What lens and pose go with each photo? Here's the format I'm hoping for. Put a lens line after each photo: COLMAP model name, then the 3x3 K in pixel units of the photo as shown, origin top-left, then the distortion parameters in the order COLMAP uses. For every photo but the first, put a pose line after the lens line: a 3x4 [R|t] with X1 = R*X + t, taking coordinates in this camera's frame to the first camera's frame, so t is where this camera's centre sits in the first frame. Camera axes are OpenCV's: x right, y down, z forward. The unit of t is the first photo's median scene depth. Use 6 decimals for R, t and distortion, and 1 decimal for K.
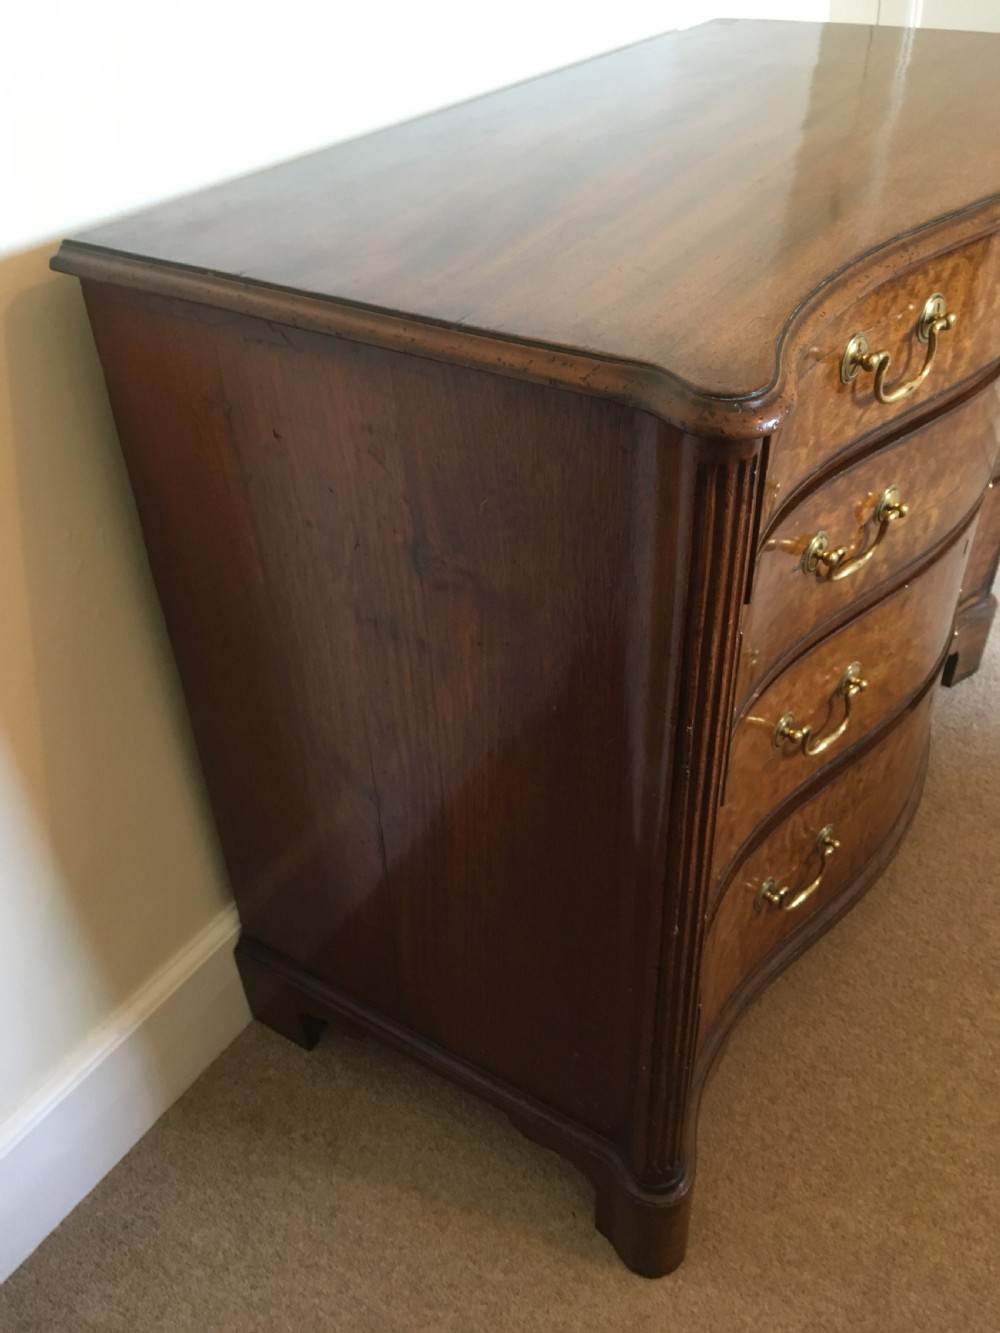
lens RADIAL K [[1138.3, 0, 508.8], [0, 1138.3, 662.8], [0, 0, 1]] dist [0.075125, -0.095790]
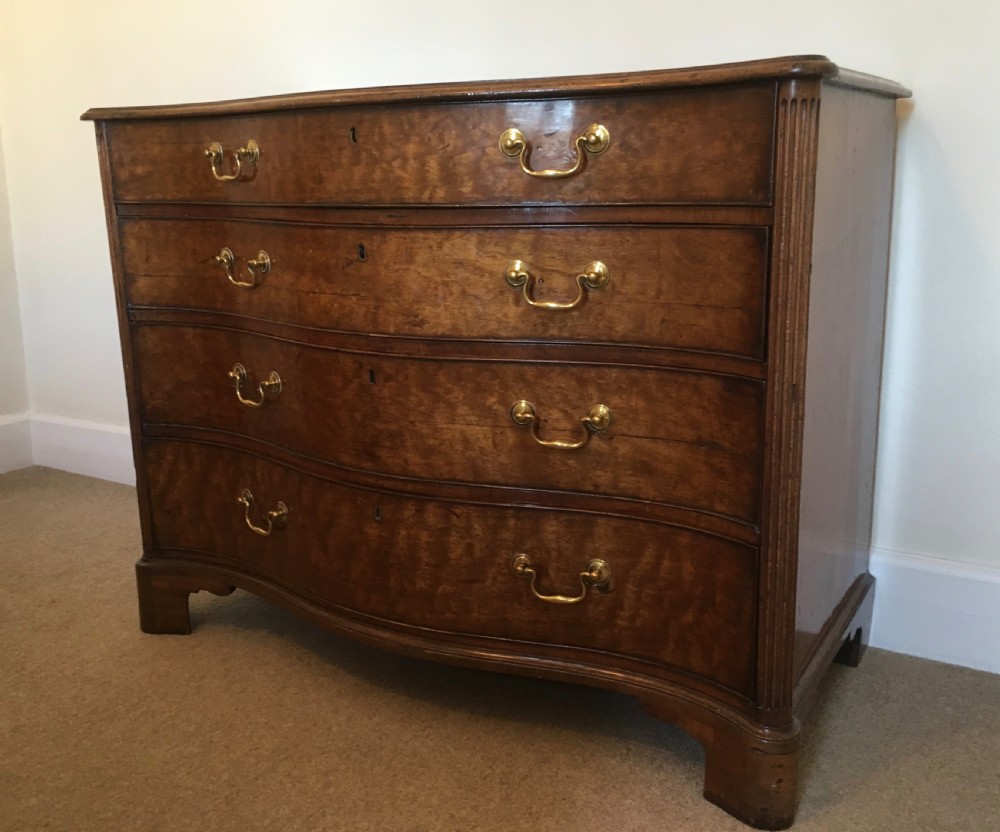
lens RADIAL K [[991.9, 0, 507.8], [0, 991.9, 396.2], [0, 0, 1]] dist [0.048418, 0.000000]
pose [[0.029335, 0.253030, -0.967013, 1.905730], [-0.583505, 0.789819, 0.188964, -0.491599], [0.811580, 0.558714, 0.170814, 1.168813]]
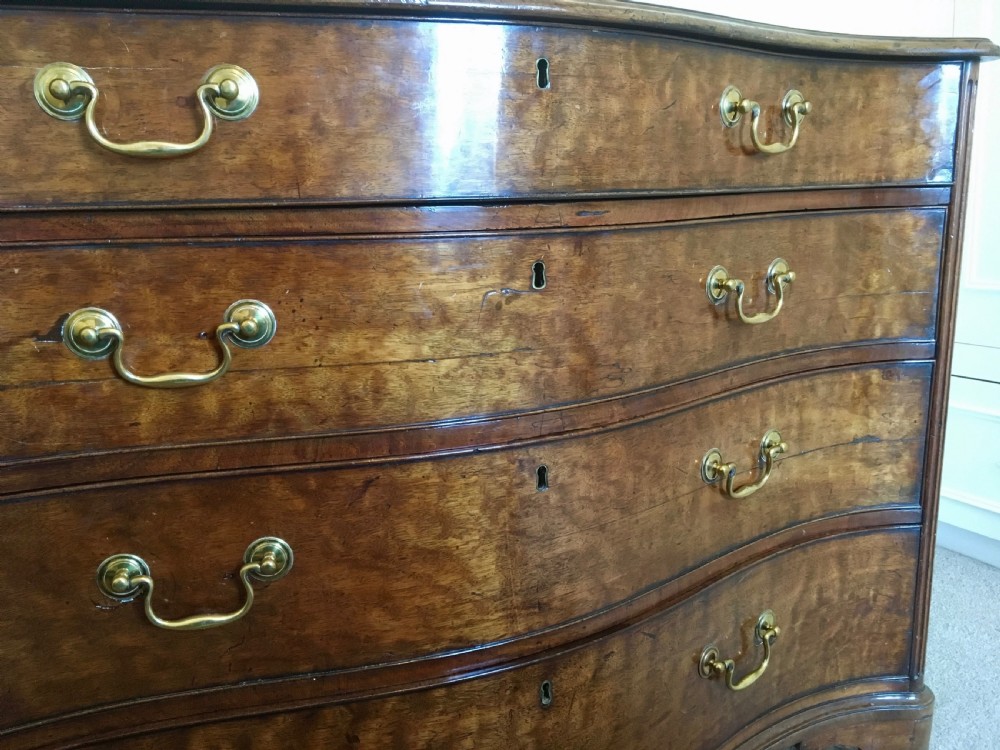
lens RADIAL K [[854.0, 0, 500.8], [0, 854.0, 377.7], [0, 0, 1]] dist [0.075125, -0.095790]
pose [[0.864693, 0.119893, -0.487782, 0.823574], [-0.305193, 0.896695, -0.320616, 0.049492], [0.398952, 0.426103, 0.811957, 0.569229]]
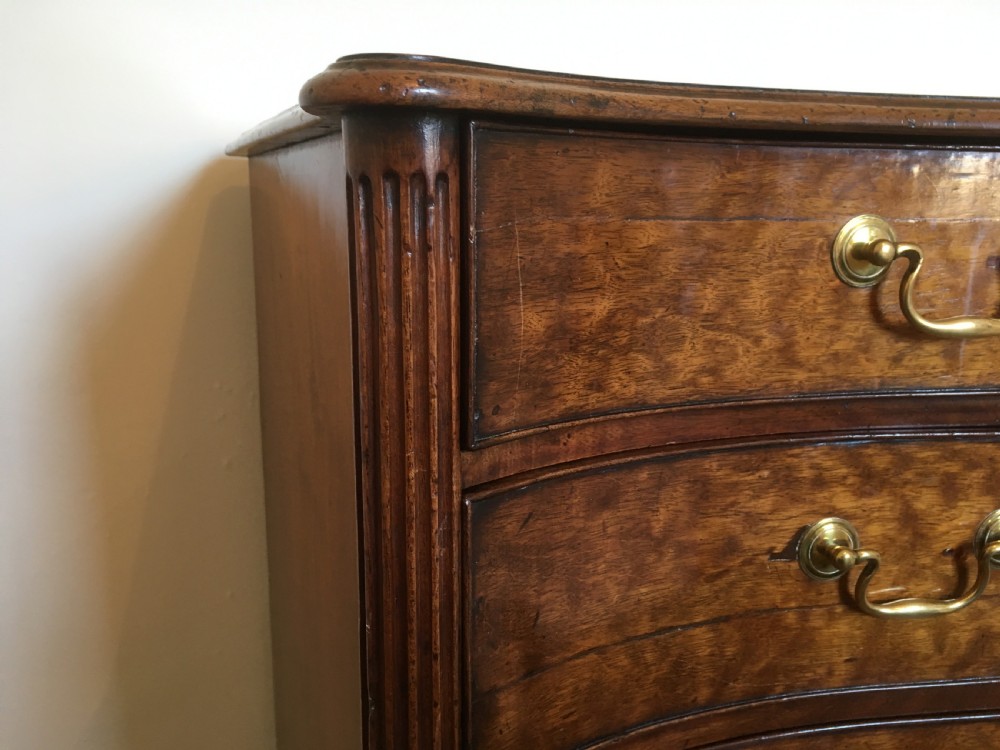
lens RADIAL K [[854.0, 0, 490.7], [0, 854.0, 376.1], [0, 0, 1]] dist [0.075125, -0.095790]
pose [[0.809262, 0.151460, -0.567587, 0.361715], [-0.374500, 0.877414, -0.299823, 0.041047], [0.452598, 0.455197, 0.766780, 0.443076]]
